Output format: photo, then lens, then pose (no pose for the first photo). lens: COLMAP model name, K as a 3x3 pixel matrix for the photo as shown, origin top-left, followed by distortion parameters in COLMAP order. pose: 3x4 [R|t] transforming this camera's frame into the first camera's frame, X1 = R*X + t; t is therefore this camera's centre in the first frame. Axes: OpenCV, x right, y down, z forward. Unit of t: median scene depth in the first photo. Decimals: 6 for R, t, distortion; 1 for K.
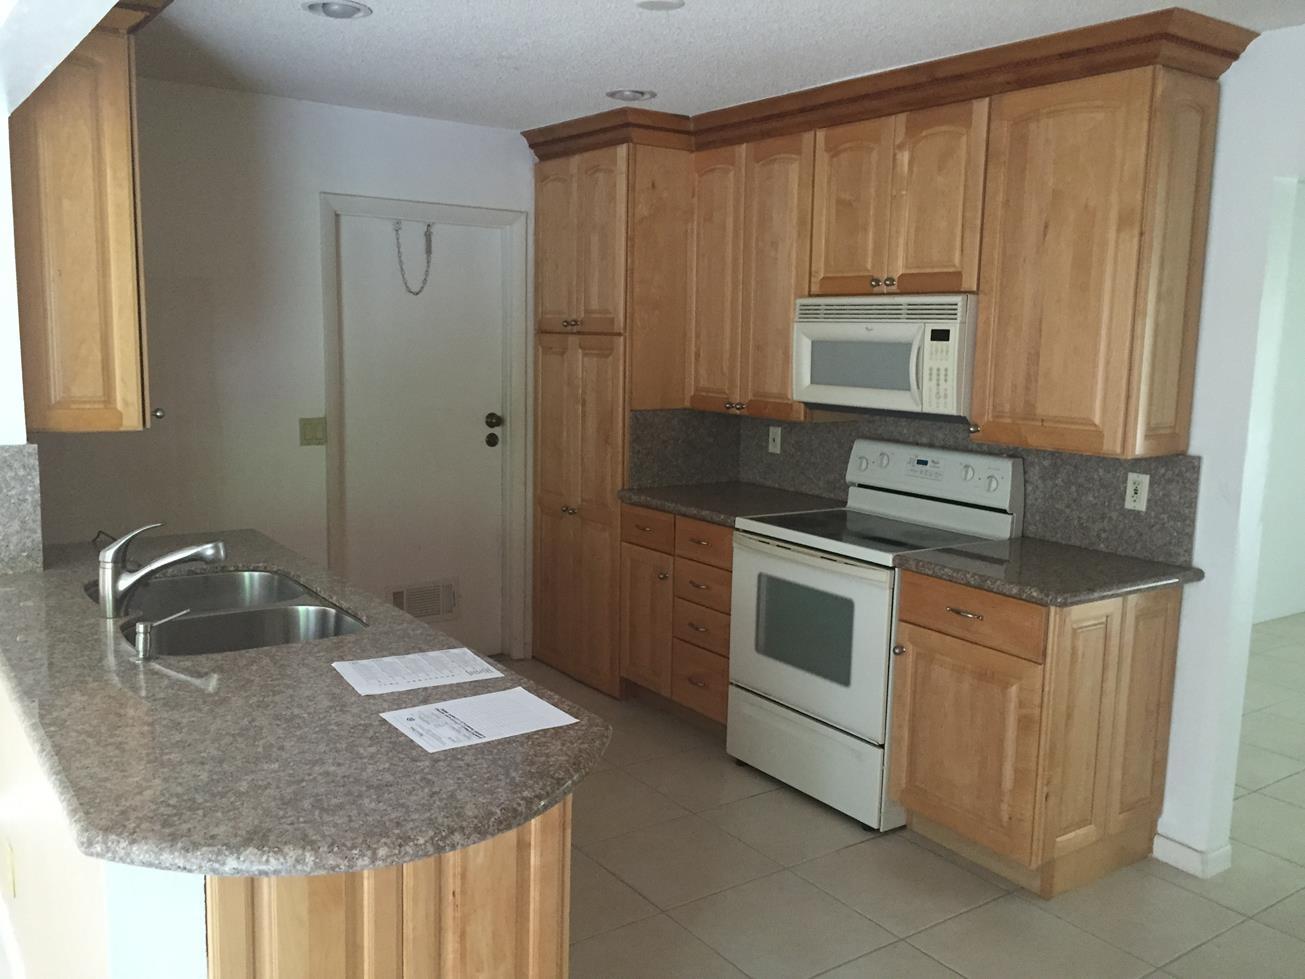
lens RADIAL K [[1137.1, 0, 659.0], [0, 1137.1, 481.8], [0, 0, 1]] dist [0.075622, -0.078177]
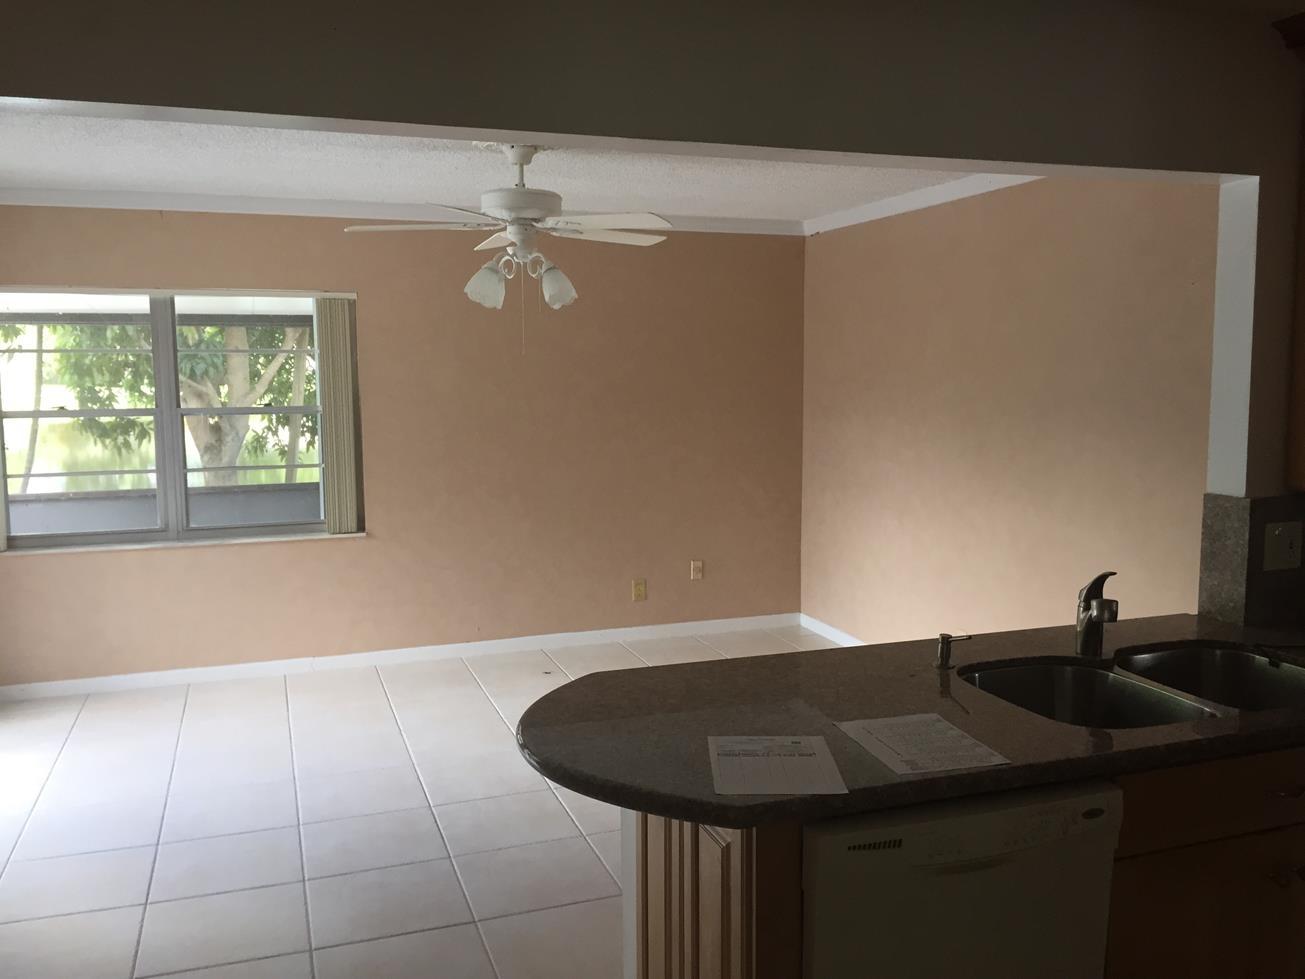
lens RADIAL K [[1137.1, 0, 659.0], [0, 1137.1, 481.8], [0, 0, 1]] dist [0.075622, -0.078177]
pose [[-0.272563, 0.076450, -0.959096, 0.428785], [-0.136557, 0.983673, 0.117217, -0.073095], [0.952398, 0.162920, -0.257673, 0.598263]]
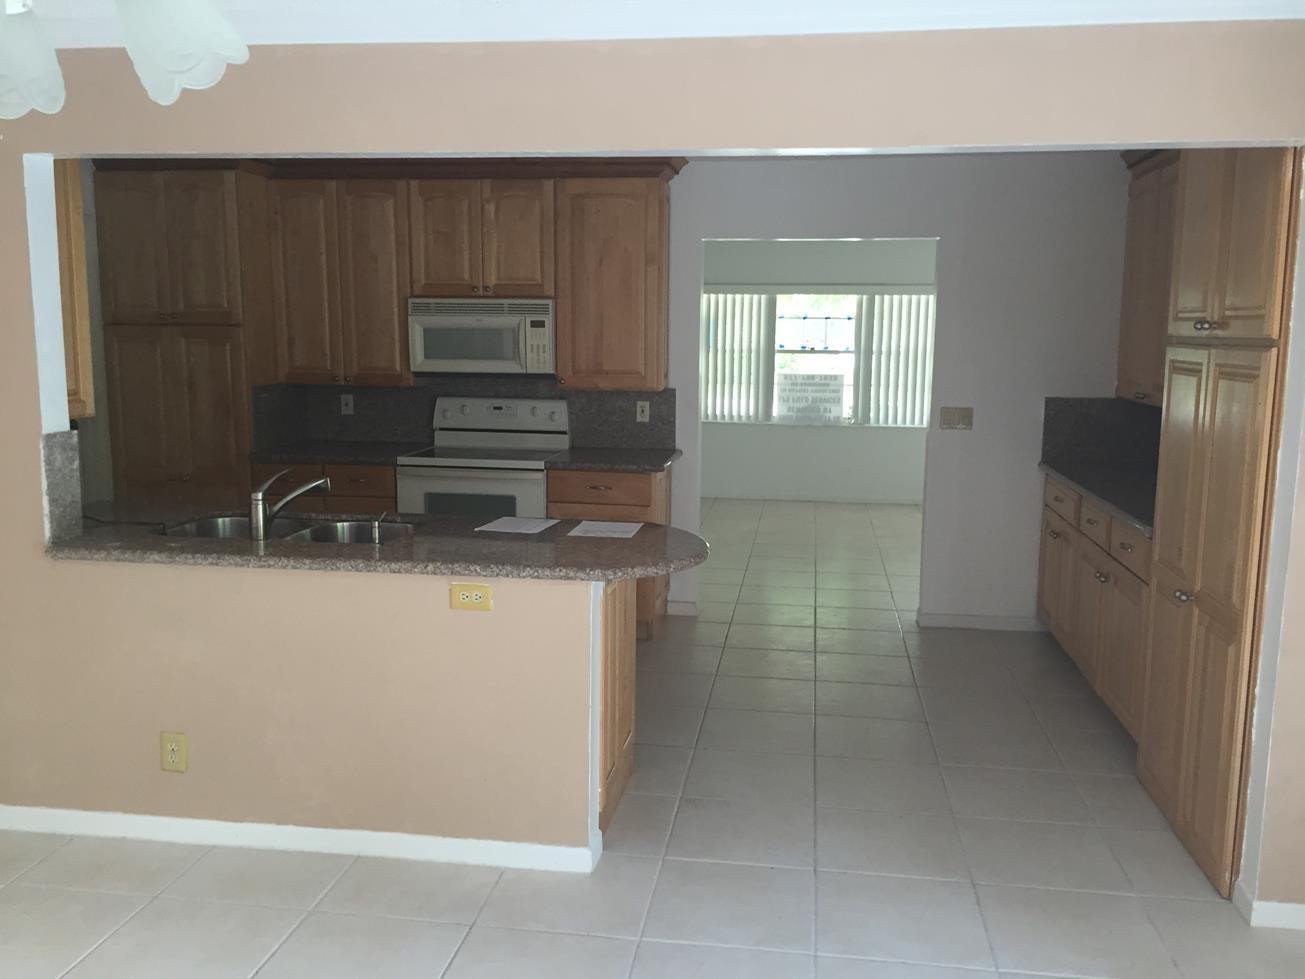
lens RADIAL K [[1137.1, 0, 659.0], [0, 1137.1, 481.8], [0, 0, 1]] dist [0.075622, -0.078177]
pose [[0.688733, -0.118940, 0.715193, -0.768909], [0.104288, 0.992446, 0.064619, 0.005157], [-0.717476, 0.030081, 0.695934, -0.214166]]
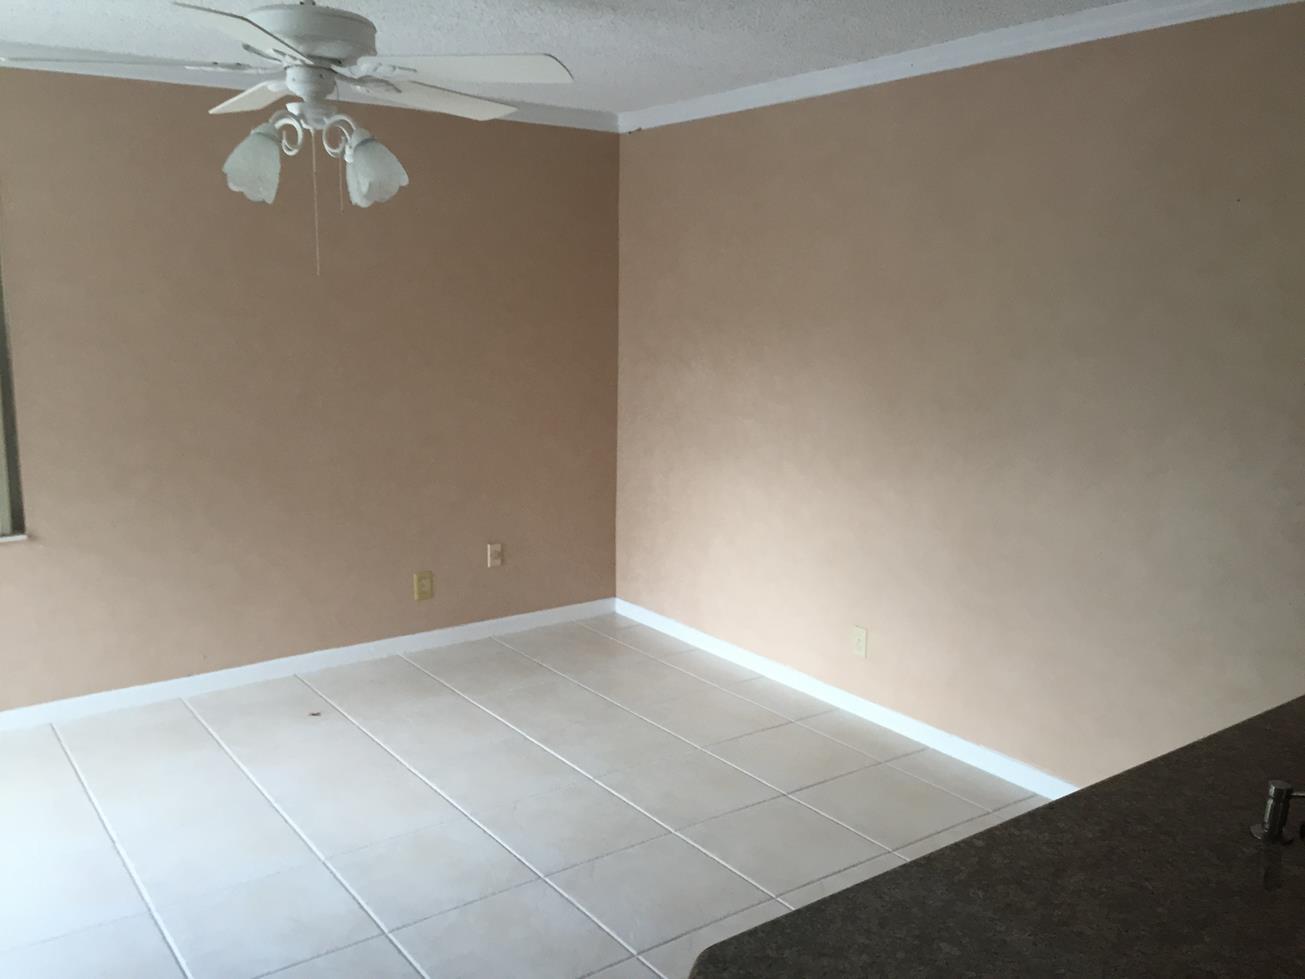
lens RADIAL K [[1137.1, 0, 659.0], [0, 1137.1, 481.8], [0, 0, 1]] dist [0.075622, -0.078177]
pose [[0.015878, 0.141226, -0.989850, 0.104711], [-0.150942, 0.978968, 0.137252, -0.050303], [0.988415, 0.147230, 0.036861, 0.355064]]
